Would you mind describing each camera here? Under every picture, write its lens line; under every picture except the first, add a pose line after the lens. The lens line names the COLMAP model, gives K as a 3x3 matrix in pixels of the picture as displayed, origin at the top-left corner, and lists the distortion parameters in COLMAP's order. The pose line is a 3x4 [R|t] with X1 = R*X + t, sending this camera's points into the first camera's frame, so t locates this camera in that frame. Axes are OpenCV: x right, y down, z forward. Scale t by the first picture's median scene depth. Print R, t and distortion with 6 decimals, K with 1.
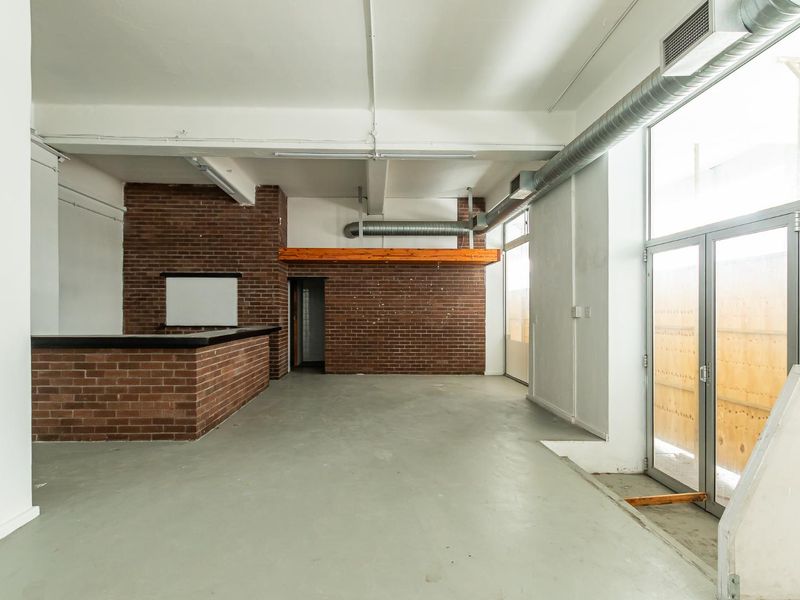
lens RADIAL K [[416.7, 0, 382.8], [0, 416.7, 313.0], [0, 0, 1]] dist [-0.000379, -0.000120]
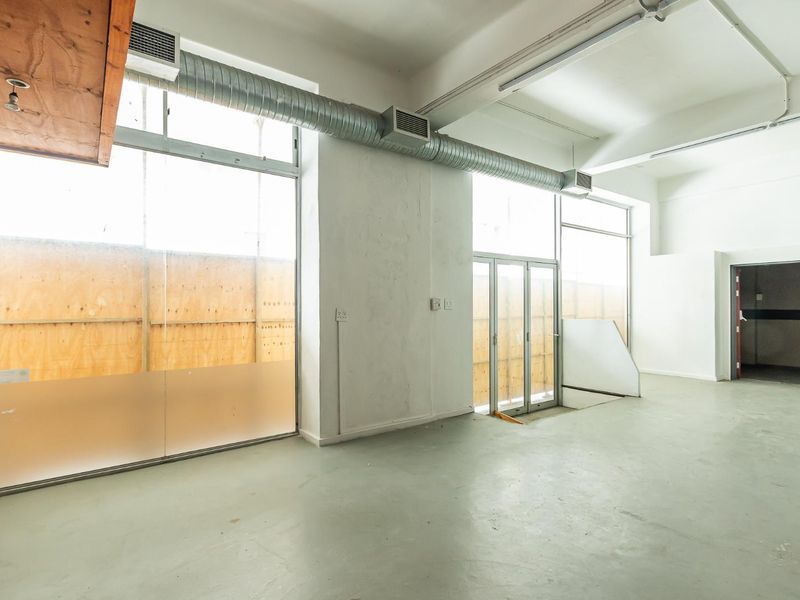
lens RADIAL K [[424.8, 0, 396.6], [0, 424.8, 300.6], [0, 0, 1]] dist [0.000491, 0.000359]
pose [[-0.570463, 0.011785, 0.821239, -0.193220], [0.002510, 0.999917, -0.012606, 0.001940], [-0.821319, -0.005130, -0.570446, 1.047226]]
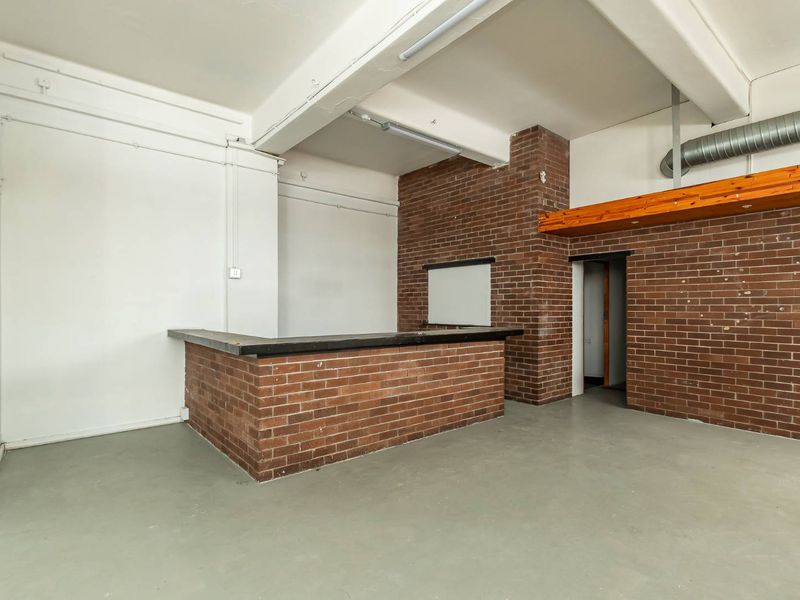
lens RADIAL K [[415.1, 0, 402.0], [0, 415.1, 309.6], [0, 0, 1]] dist [0.000319, 0.000206]
pose [[0.617865, 0.000854, -0.786284, 0.154076], [0.001147, 0.999997, 0.001987, -0.001430], [0.786283, -0.002129, 0.617863, 0.398513]]
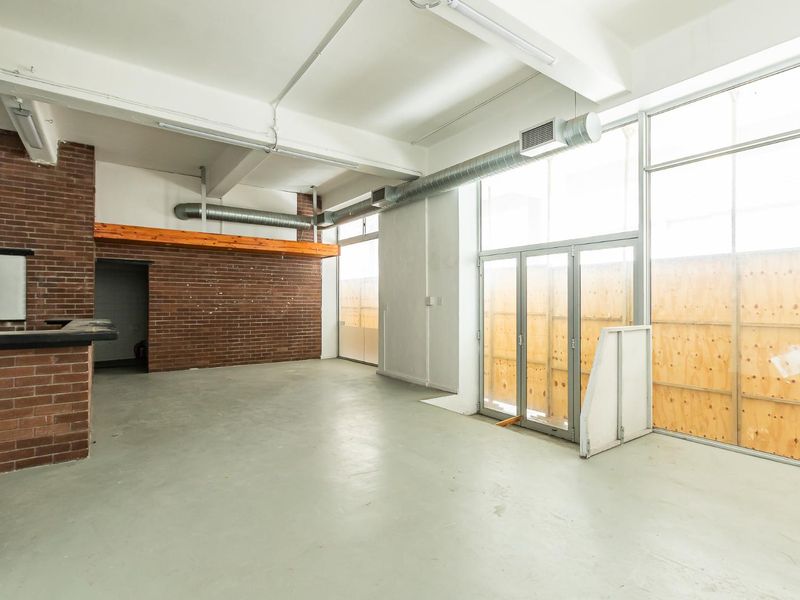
lens RADIAL K [[411.2, 0, 409.9], [0, 411.2, 299.4], [0, 0, 1]] dist [0.000727, 0.000002]
pose [[0.817035, 0.002054, 0.576585, -0.210171], [0.001621, 0.999982, -0.005858, -0.000149], [-0.576586, 0.005721, 0.817016, -0.015243]]
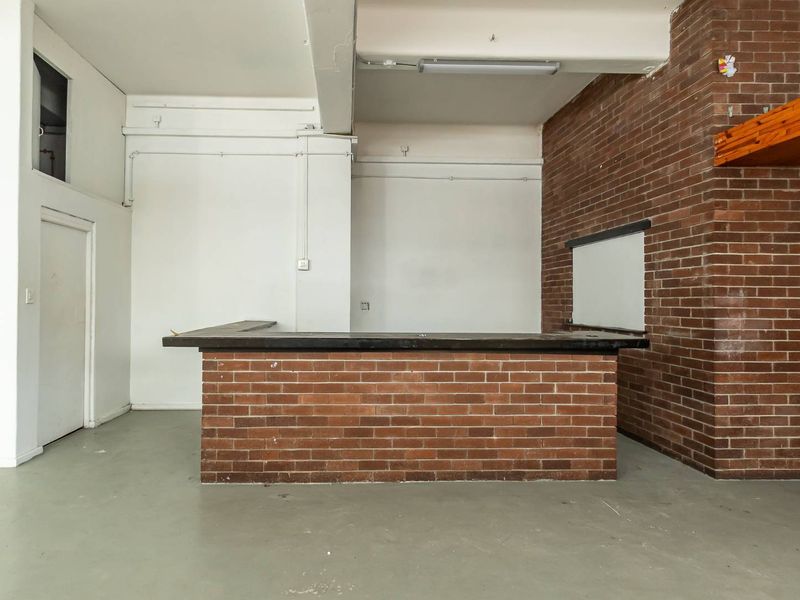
lens RADIAL K [[455.8, 0, 360.2], [0, 455.8, 297.3], [0, 0, 1]] dist [0.002917, 0.001416]
pose [[0.000787, -0.011680, -0.999931, 0.174745], [-0.006008, 0.999914, -0.011685, -0.000214], [0.999982, 0.006017, 0.000717, 0.676785]]
